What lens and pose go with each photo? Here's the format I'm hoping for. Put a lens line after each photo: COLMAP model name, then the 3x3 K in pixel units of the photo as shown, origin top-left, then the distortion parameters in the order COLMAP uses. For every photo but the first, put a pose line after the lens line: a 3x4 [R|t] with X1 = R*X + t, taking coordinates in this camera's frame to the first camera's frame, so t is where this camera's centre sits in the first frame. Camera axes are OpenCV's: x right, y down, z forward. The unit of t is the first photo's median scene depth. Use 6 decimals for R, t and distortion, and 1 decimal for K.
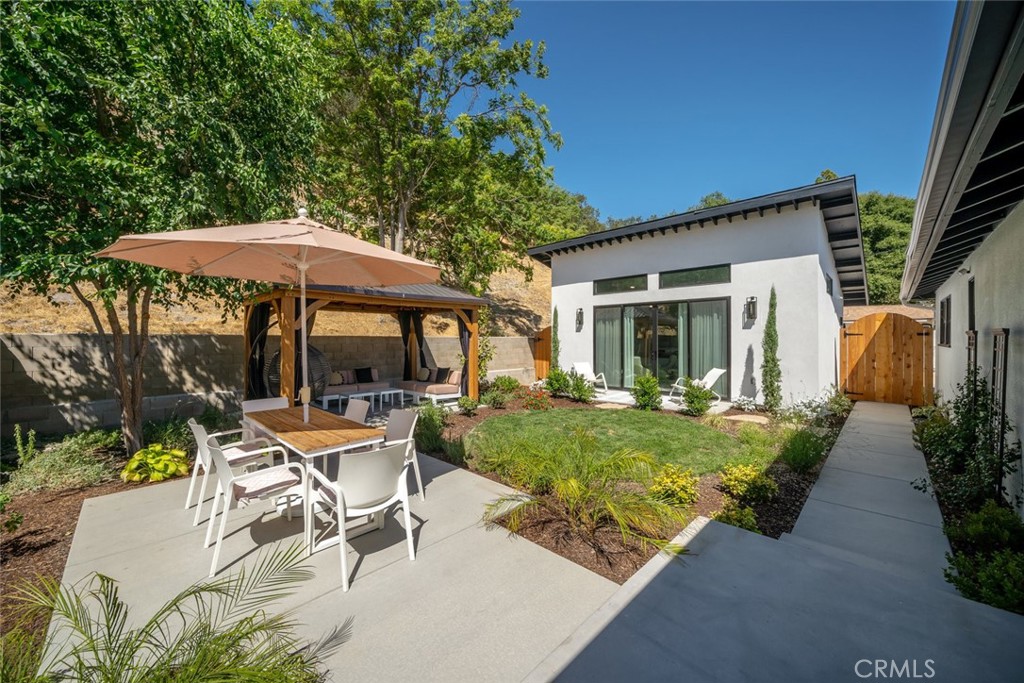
lens RADIAL K [[380.4, 0, 505.3], [0, 380.4, 335.5], [0, 0, 1]] dist [-0.000556, -0.000053]
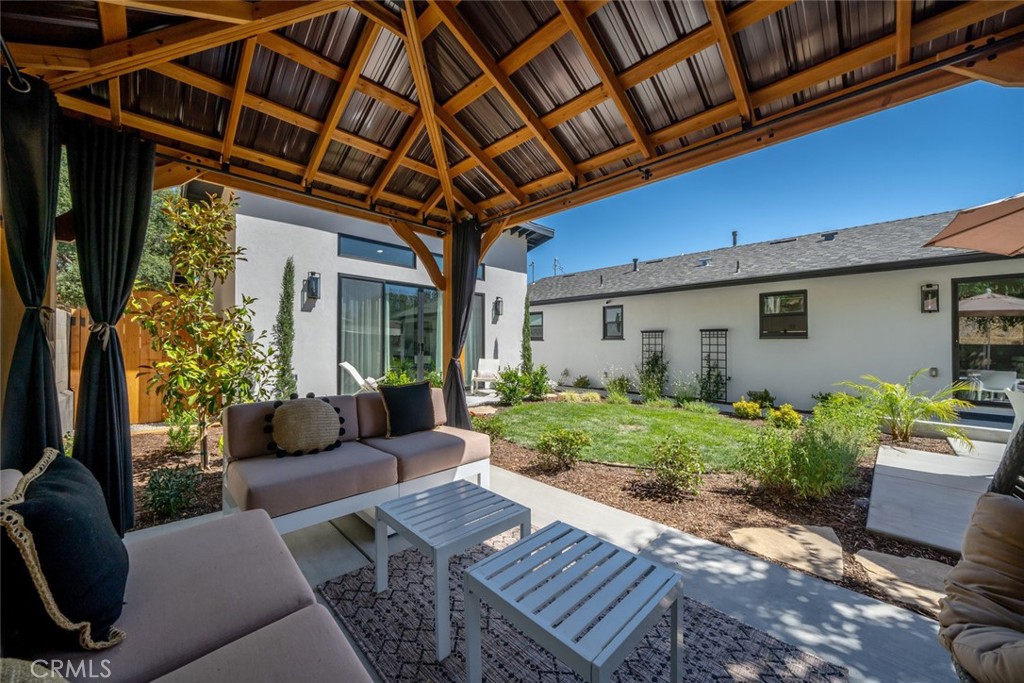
lens RADIAL K [[370.6, 0, 509.4], [0, 370.6, 337.1], [0, 0, 1]] dist [0.000839, -0.000061]
pose [[0.016040, 0.018670, 0.999697, -0.445792], [-0.026696, 0.999477, -0.018238, 0.038660], [-0.999515, -0.026395, 0.016530, 0.841635]]
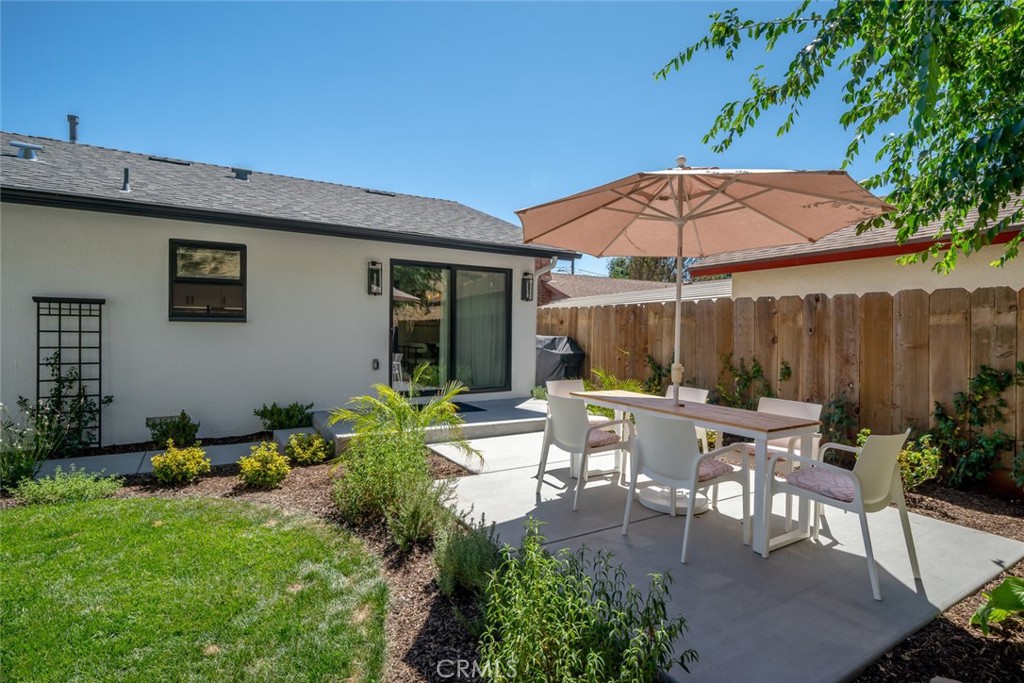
lens RADIAL K [[497.4, 0, 512.0], [0, 497.4, 341.5], [0, 0, 1]] dist [-0.002402, -0.000084]
pose [[-0.971626, -0.019251, 0.235738, -0.157880], [-0.019380, 0.999811, 0.001770, 0.028303], [-0.235727, -0.002849, -0.971815, 0.789892]]
